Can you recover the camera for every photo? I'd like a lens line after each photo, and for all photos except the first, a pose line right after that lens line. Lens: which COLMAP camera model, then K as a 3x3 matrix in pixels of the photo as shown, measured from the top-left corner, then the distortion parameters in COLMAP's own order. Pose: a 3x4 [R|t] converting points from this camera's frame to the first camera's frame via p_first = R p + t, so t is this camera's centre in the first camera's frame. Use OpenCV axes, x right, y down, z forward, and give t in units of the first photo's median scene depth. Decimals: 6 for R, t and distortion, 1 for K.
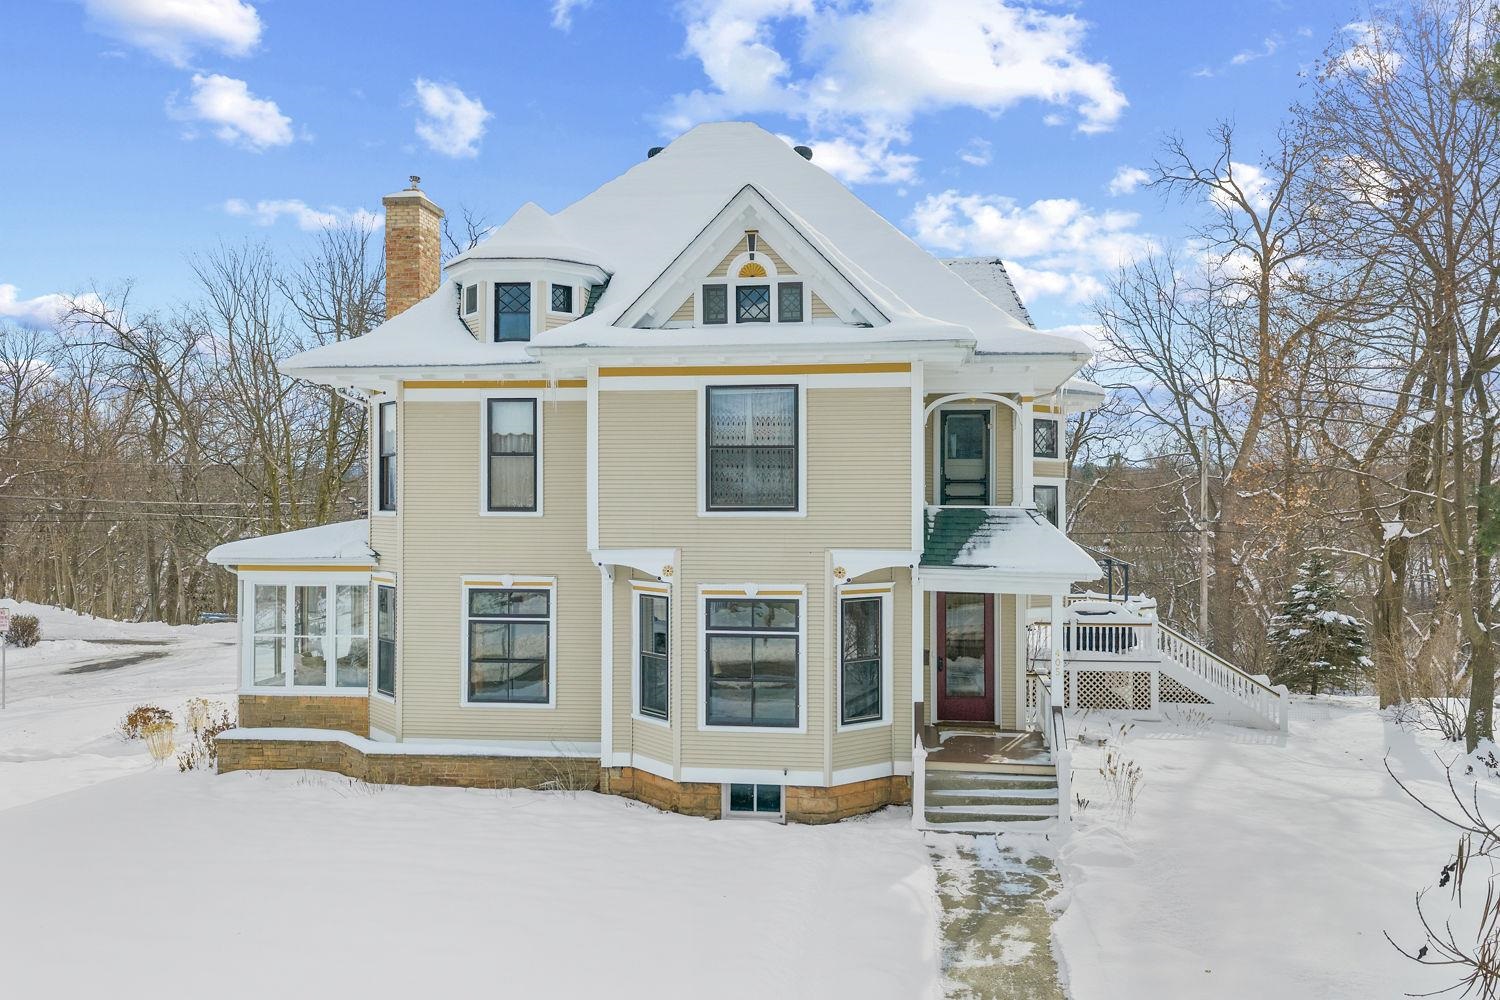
lens RADIAL K [[1218.7, 0, 772.5], [0, 1218.7, 501.7], [0, 0, 1]] dist [0.002997, -0.006345]
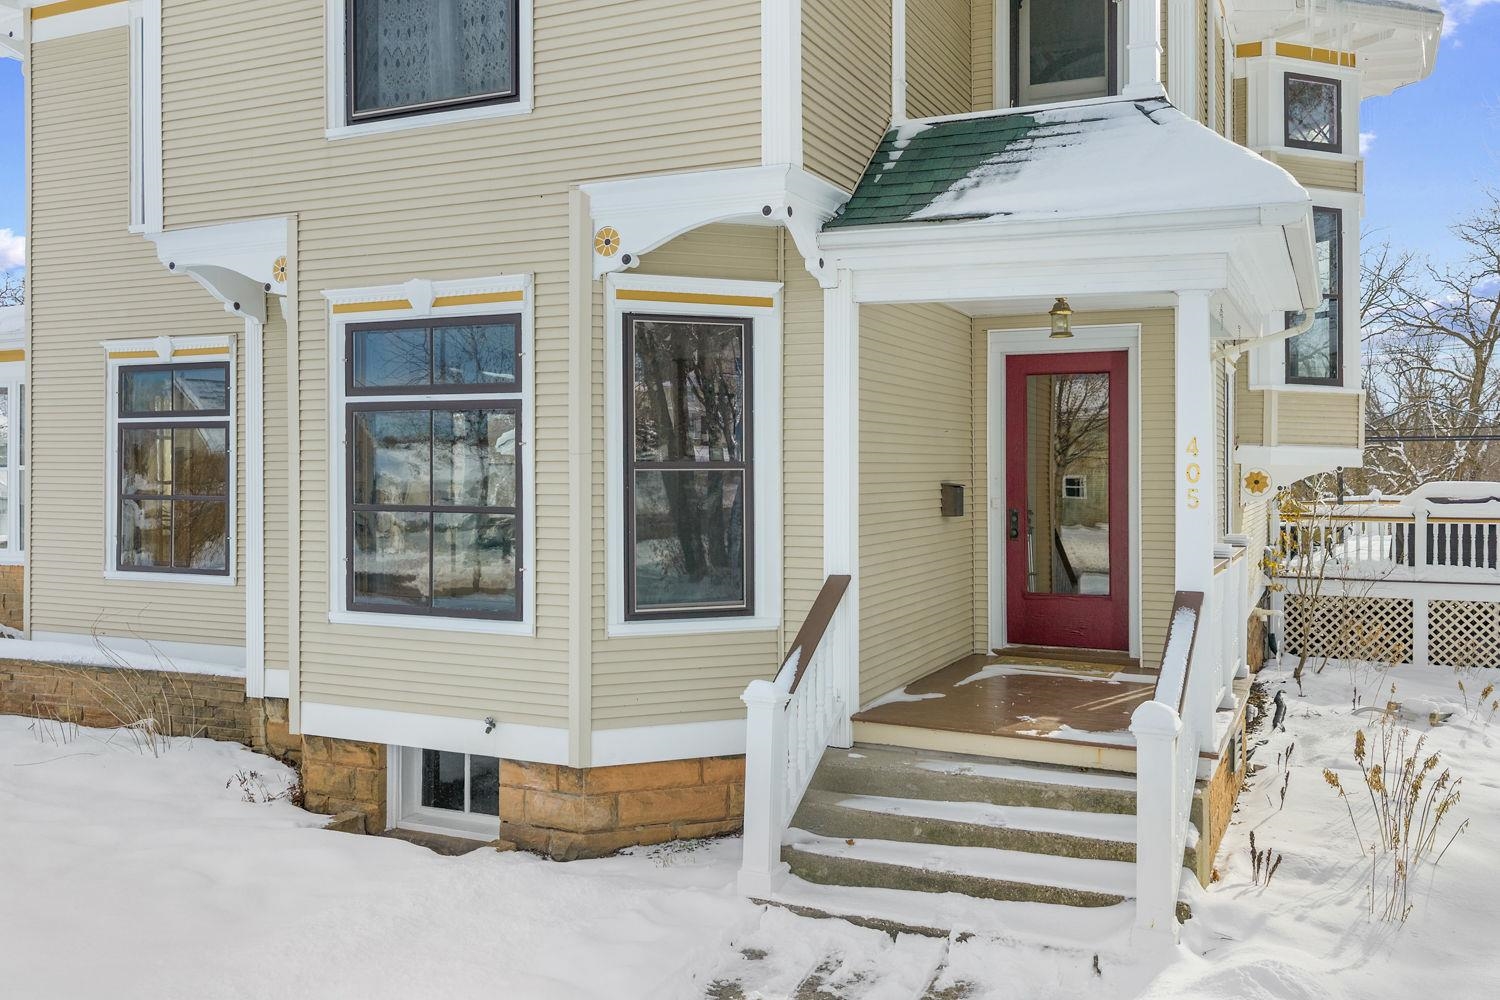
lens RADIAL K [[1243.7, 0, 776.2], [0, 1243.7, 478.0], [0, 0, 1]] dist [0.001646, -0.005060]
pose [[0.955532, 0.000910, -0.294885, 0.225512], [0.002508, 0.999934, 0.011212, 0.129149], [0.294876, -0.011453, 0.955467, 0.607234]]
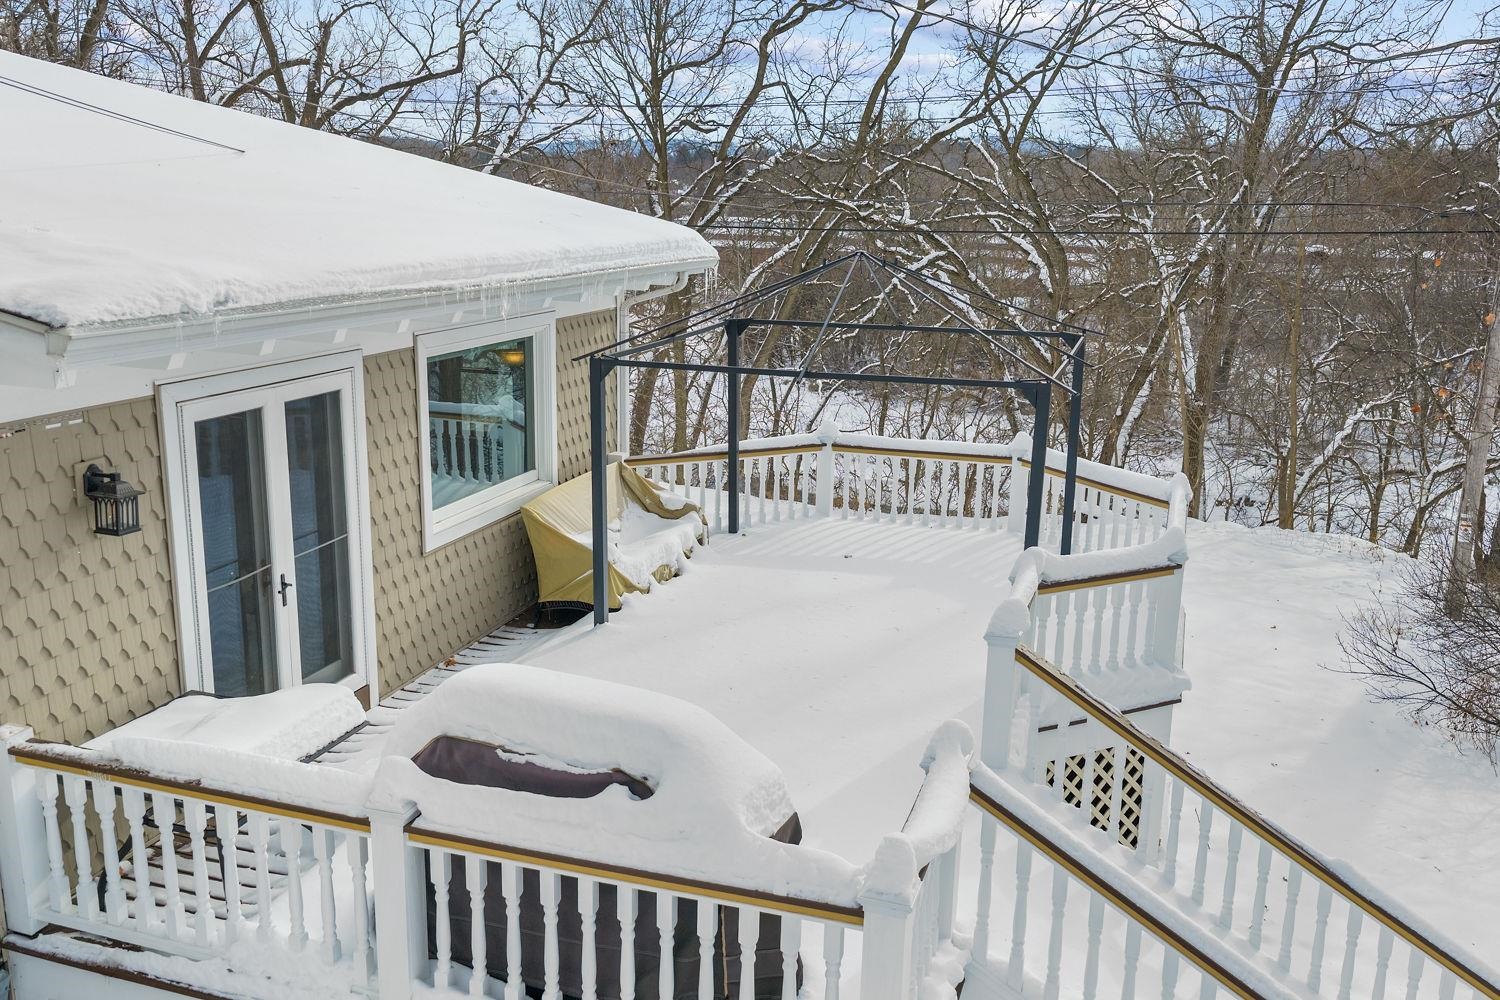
lens RADIAL K [[1266.2, 0, 747.8], [0, 1266.2, 502.3], [0, 0, 1]] dist [0.002748, 0.003246]
pose [[0.979611, 0.063181, -0.190710, 0.561374], [-0.014320, 0.968806, 0.247405, 0.033643], [0.200392, -0.239629, 0.949958, 1.518208]]
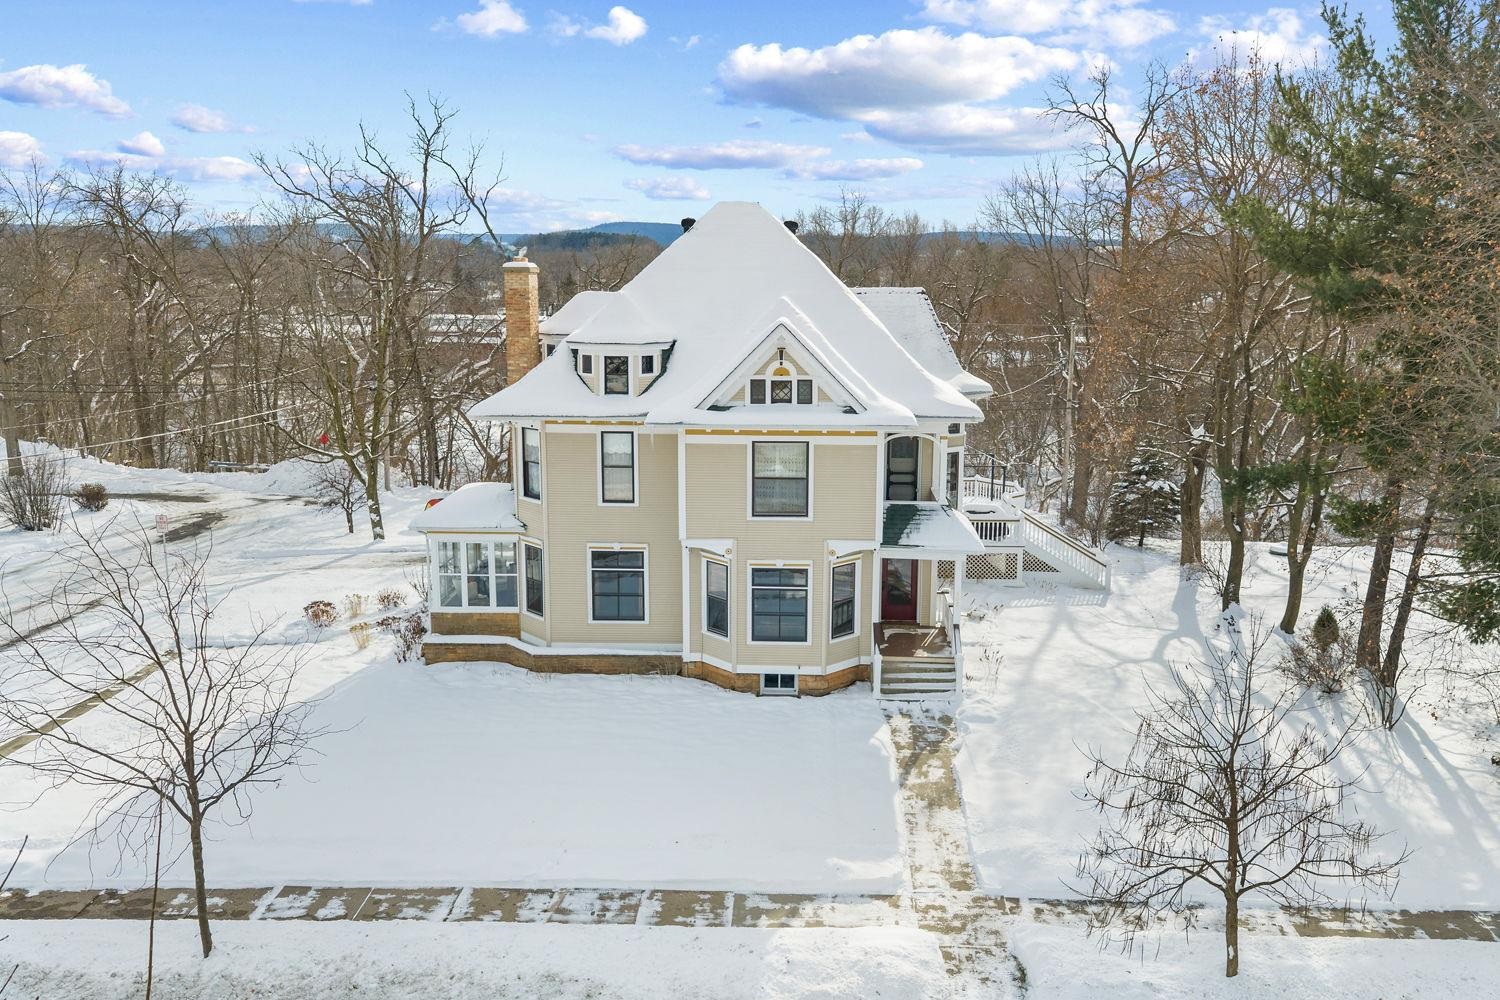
lens RADIAL K [[1218.7, 0, 772.5], [0, 1218.7, 501.7], [0, 0, 1]] dist [0.002997, -0.006345]
pose [[0.996081, -0.011241, 0.087726, -0.169754], [-0.005202, 0.982729, 0.184980, -0.314307], [-0.088290, -0.184711, 0.978819, -0.611023]]
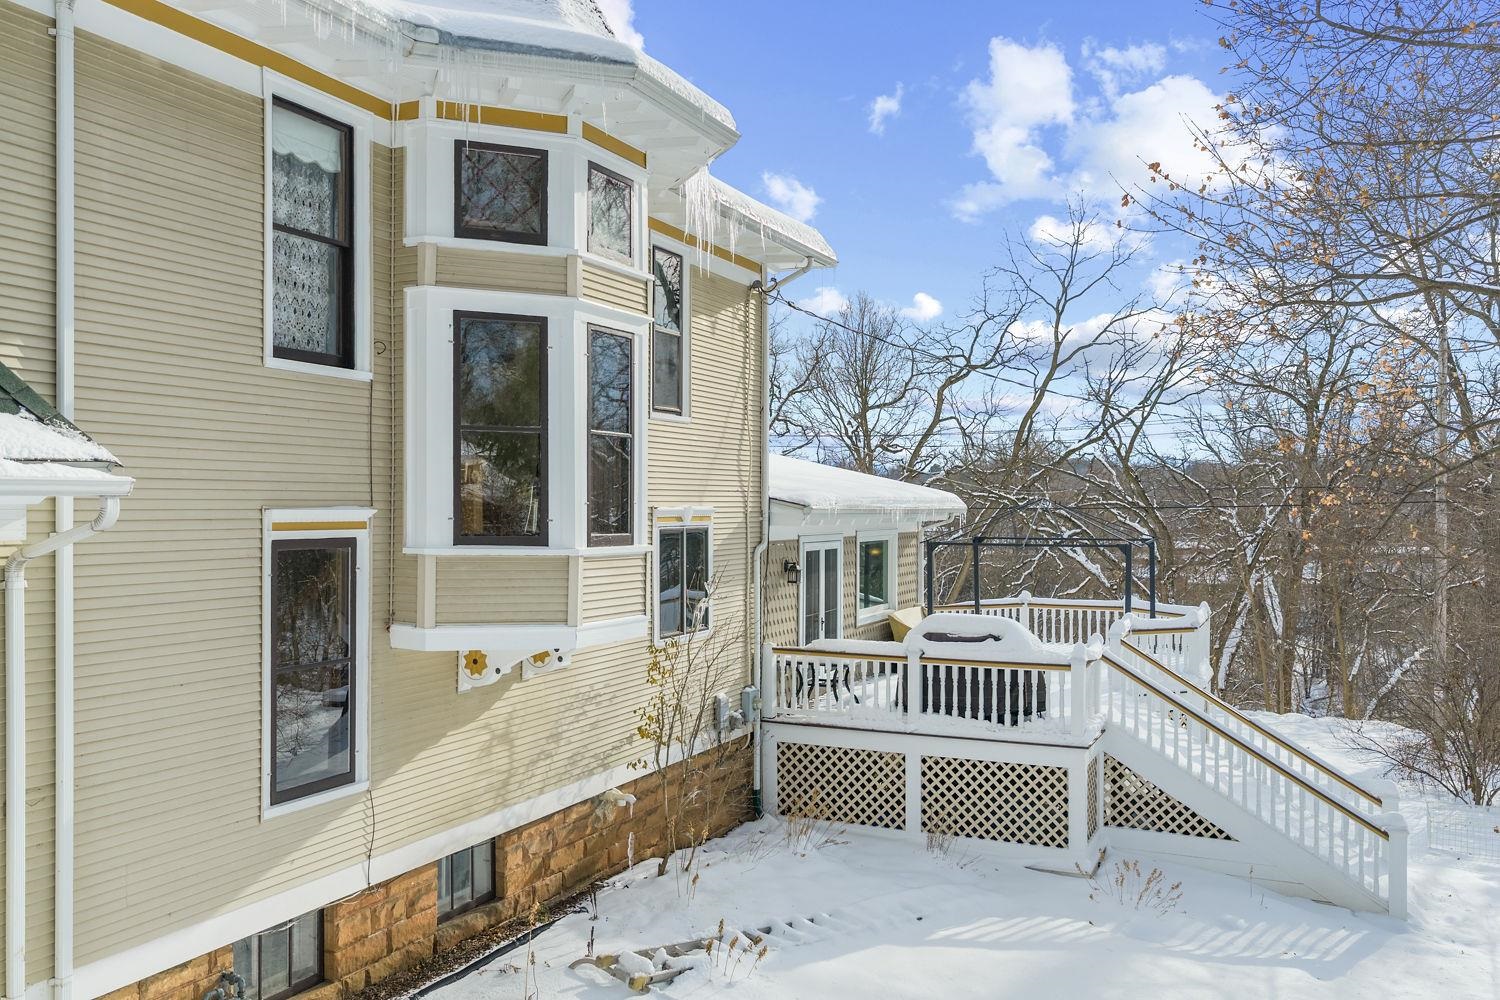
lens RADIAL K [[1218.7, 0, 772.5], [0, 1218.7, 501.7], [0, 0, 1]] dist [0.002997, -0.006345]
pose [[0.957195, 0.002073, -0.289435, 0.585951], [-0.001144, 0.999994, 0.003378, 0.062547], [0.289441, -0.002902, 0.957192, 0.903760]]
